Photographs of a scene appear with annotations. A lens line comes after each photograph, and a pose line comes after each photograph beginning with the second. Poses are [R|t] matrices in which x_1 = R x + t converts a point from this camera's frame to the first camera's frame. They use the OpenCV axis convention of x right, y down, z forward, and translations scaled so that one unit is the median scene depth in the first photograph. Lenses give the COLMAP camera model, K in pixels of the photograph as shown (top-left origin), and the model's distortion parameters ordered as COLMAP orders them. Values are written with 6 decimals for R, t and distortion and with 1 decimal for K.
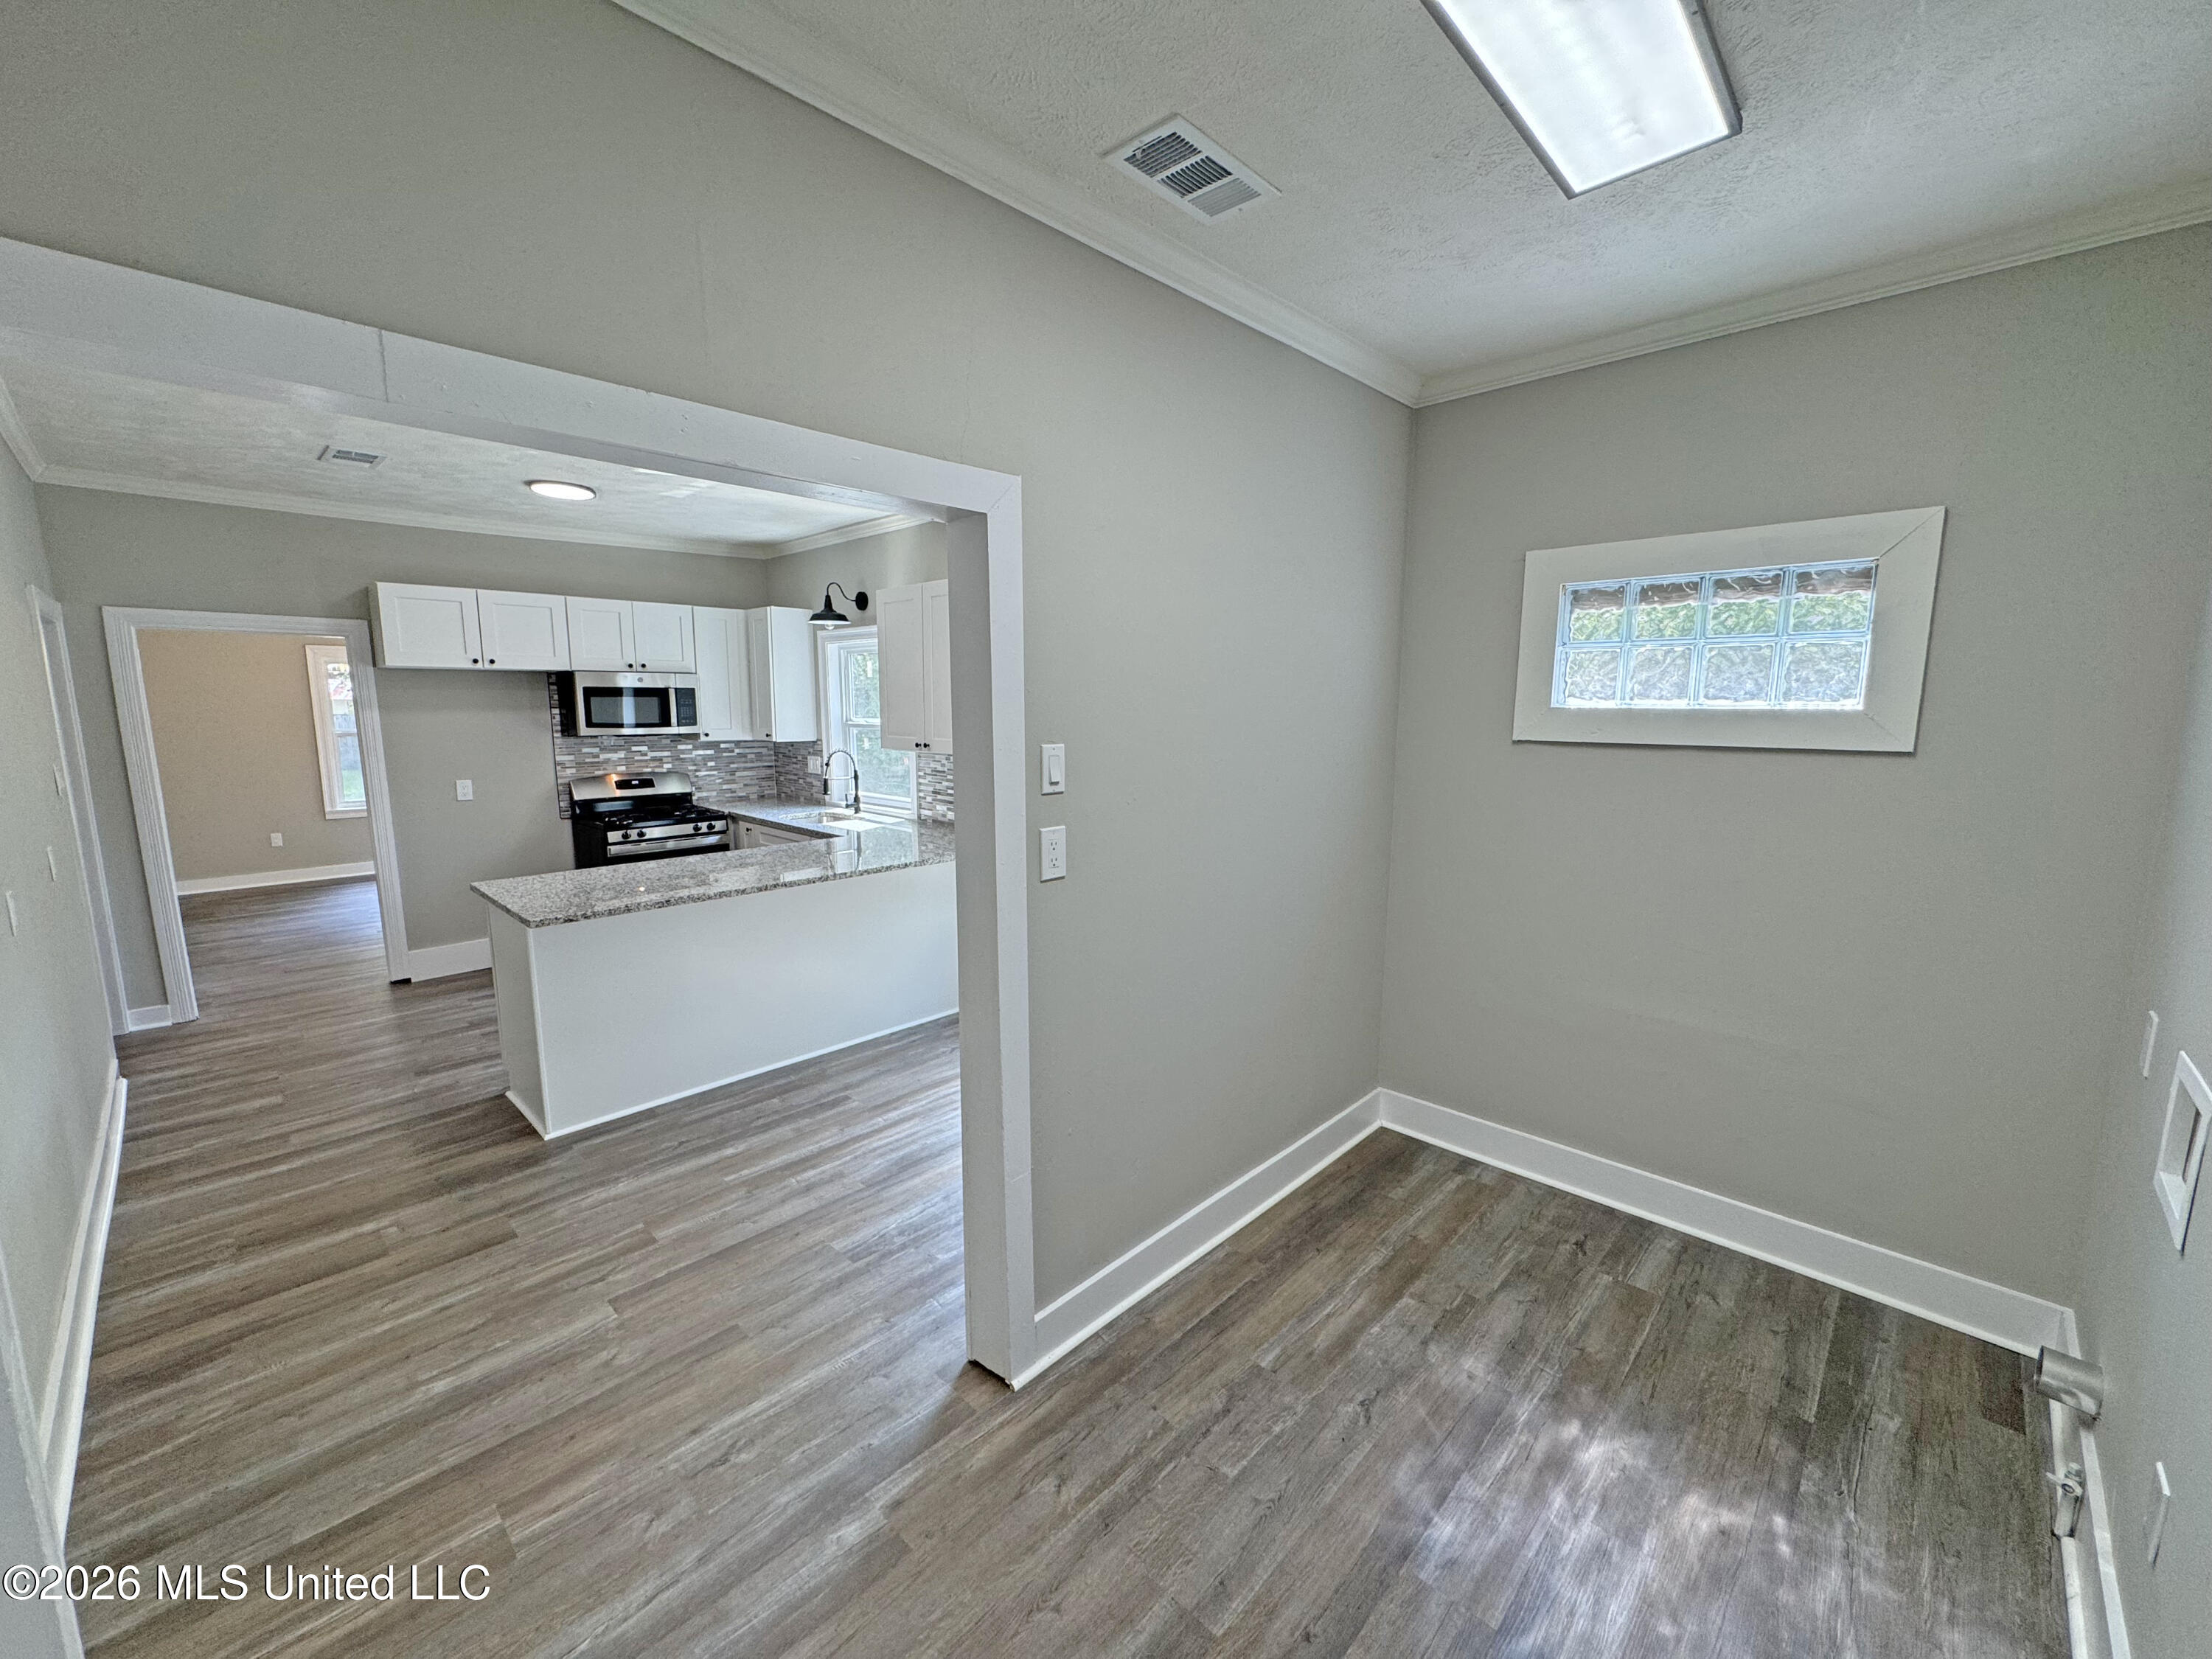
lens RADIAL K [[878.1, 0, 1098.6], [0, 878.1, 832.2], [0, 0, 1]] dist [-0.001694, -0.000206]
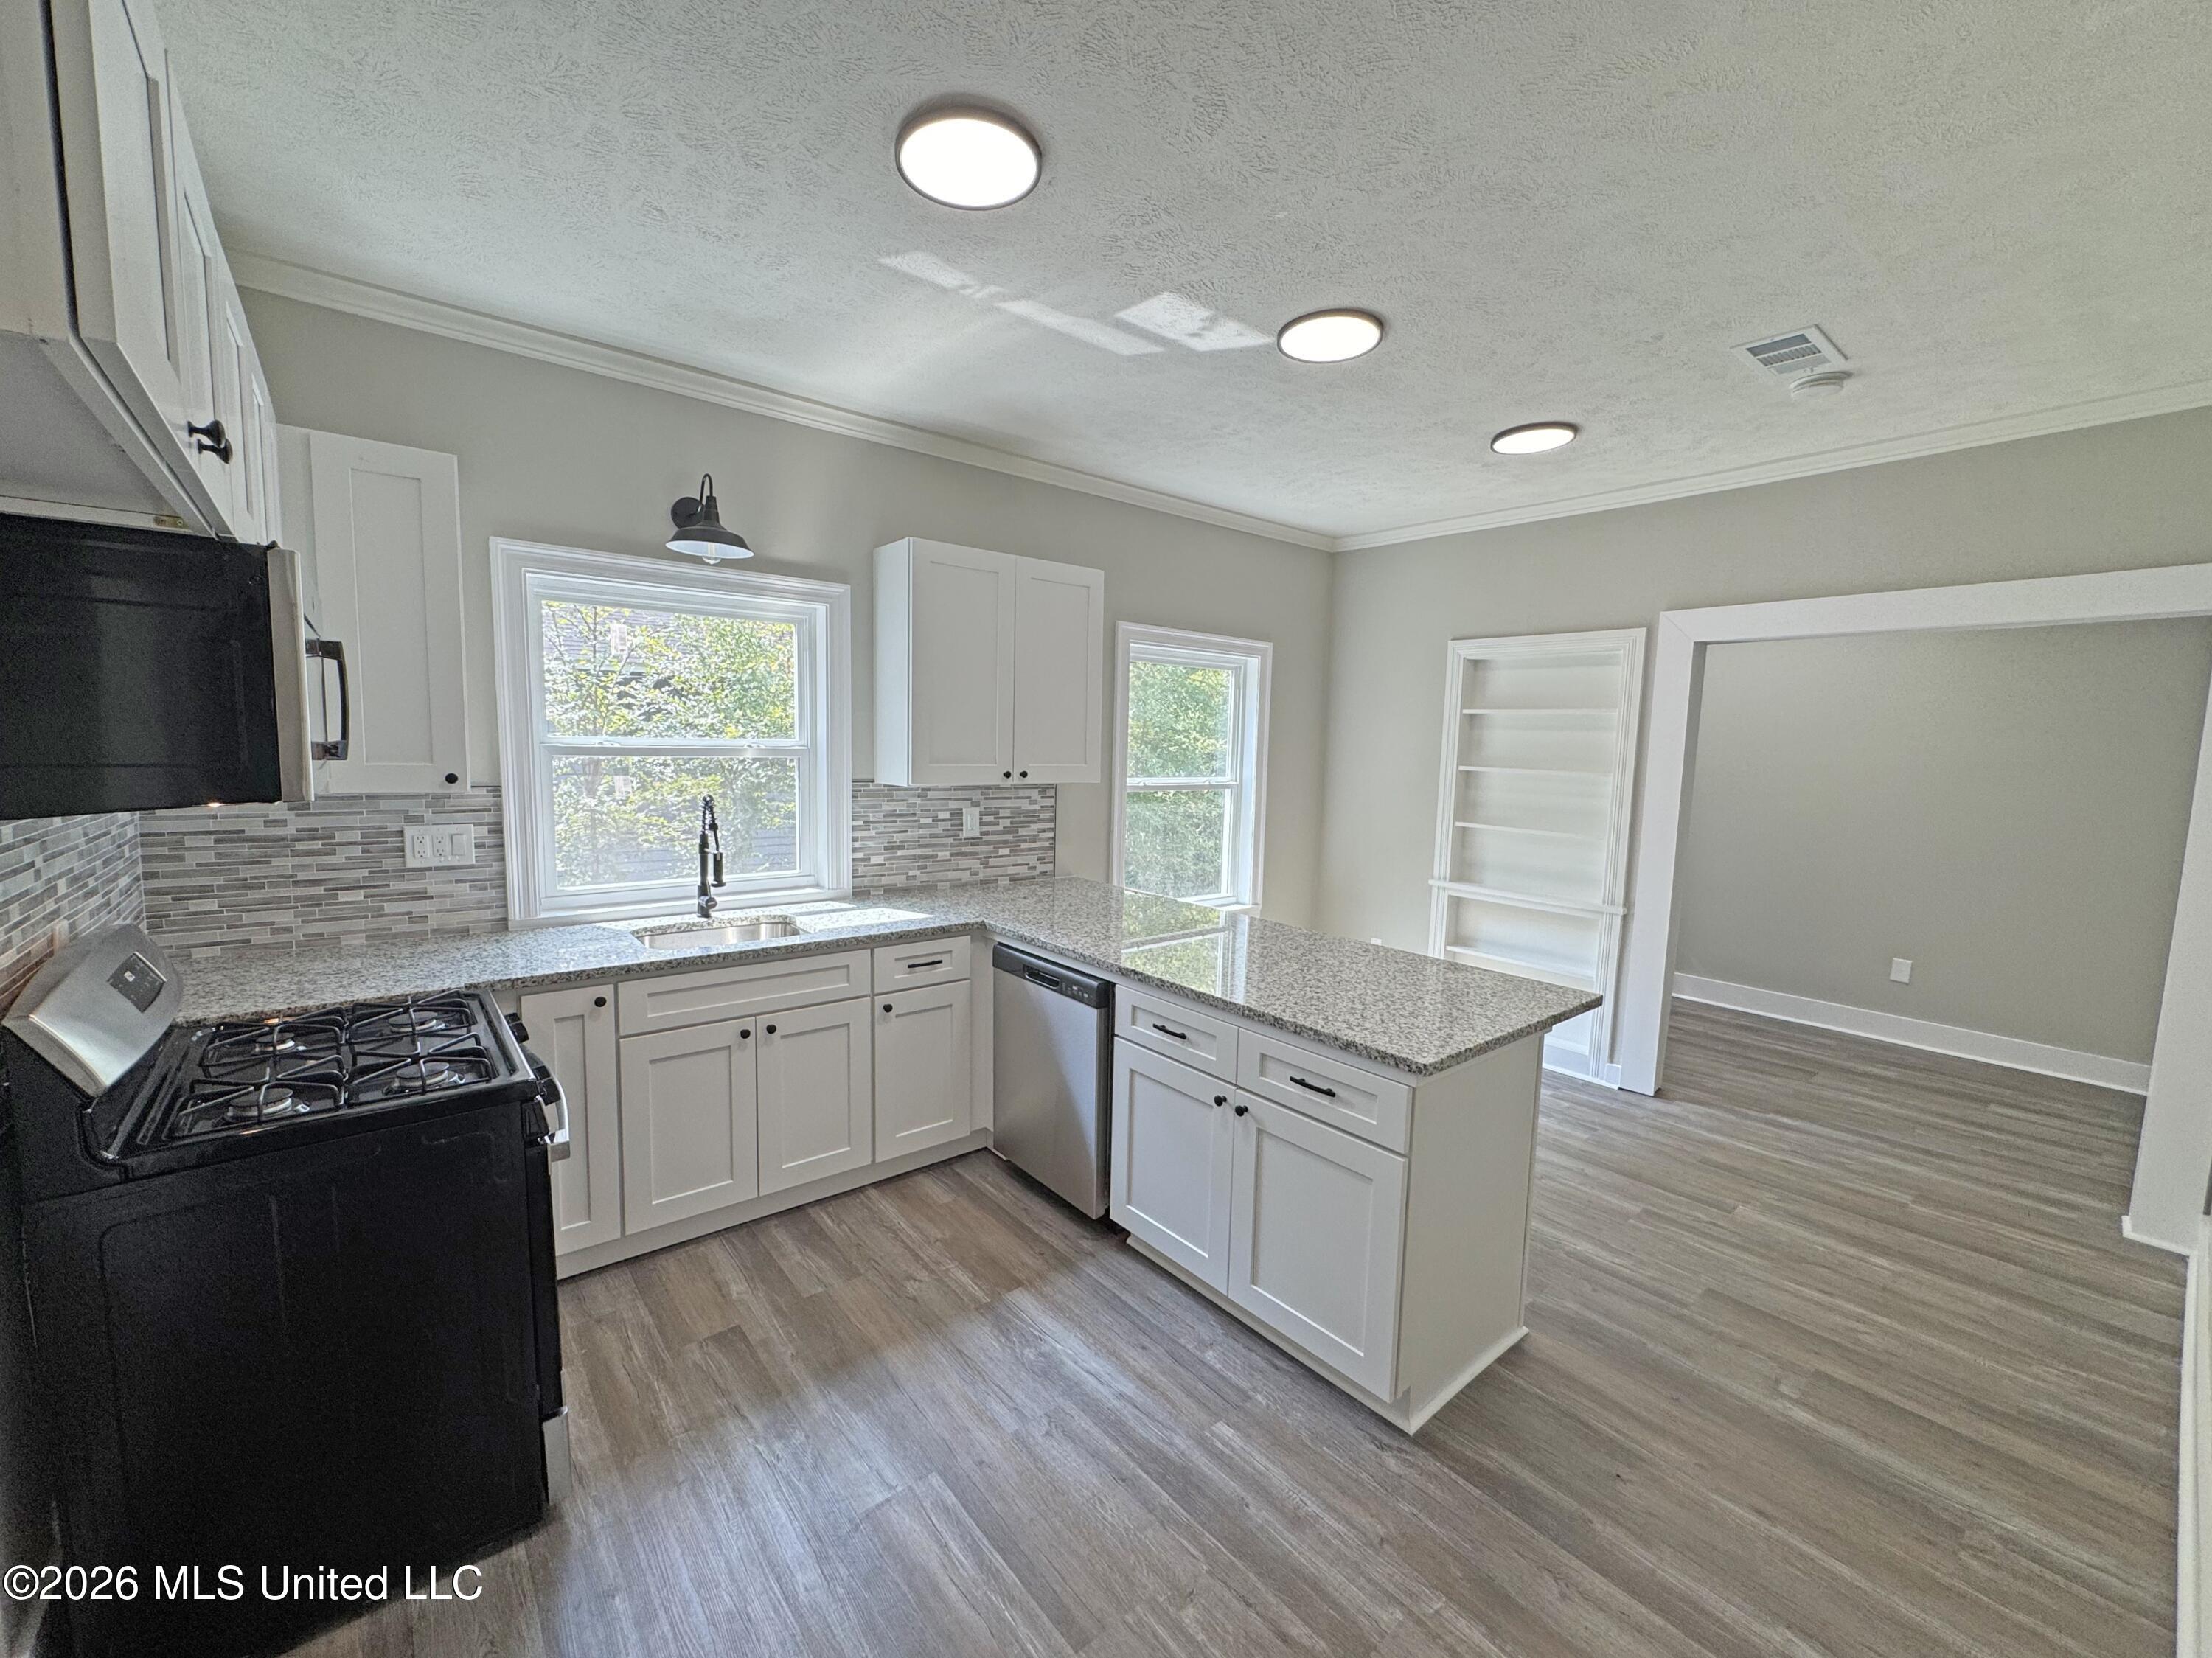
lens RADIAL K [[900.9, 0, 1106.0], [0, 900.9, 829.0], [0, 0, 1]] dist [-0.002957, 0.000520]
pose [[0.110653, -0.098042, 0.989011, -0.872165], [0.125284, 0.988560, 0.083980, -0.099420], [-0.985931, 0.114615, 0.121670, 0.778336]]
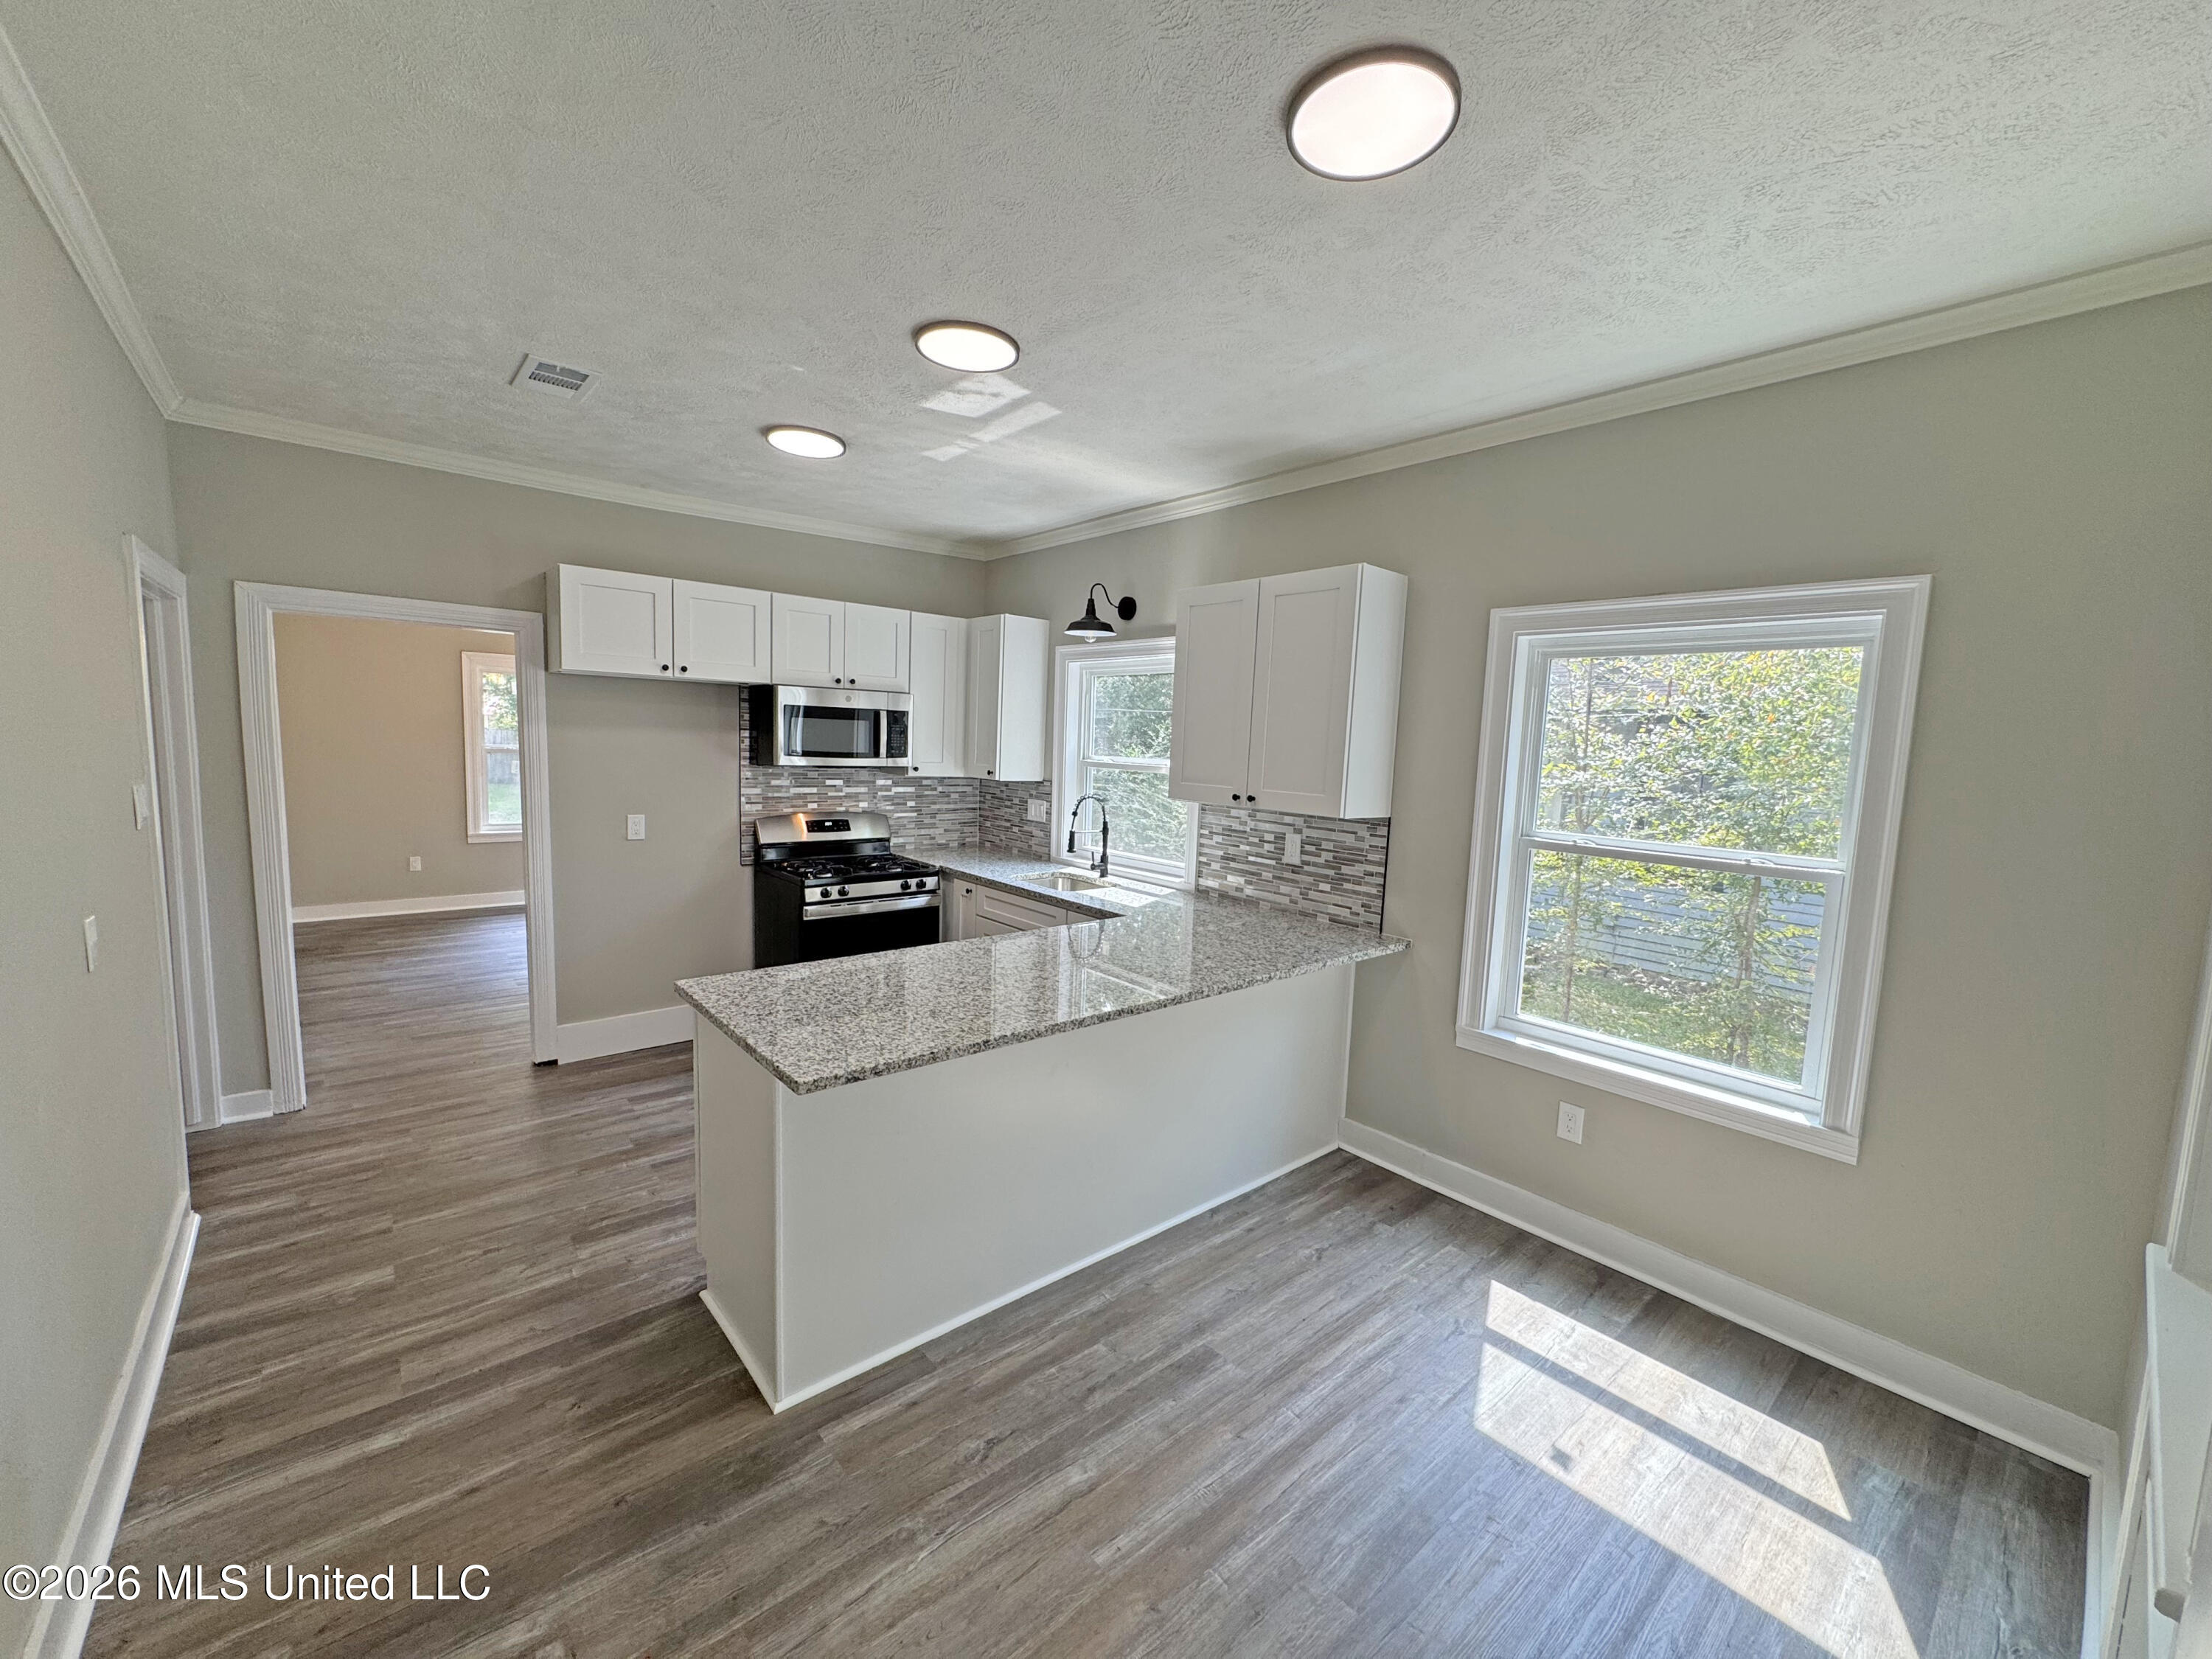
lens RADIAL K [[878.1, 0, 1098.6], [0, 878.1, 832.2], [0, 0, 1]] dist [-0.001694, -0.000206]
pose [[0.994712, 0.045056, -0.092289, -0.234572], [-0.049081, 0.997919, -0.041823, -0.031540], [0.090213, 0.046132, 0.994854, 0.245633]]
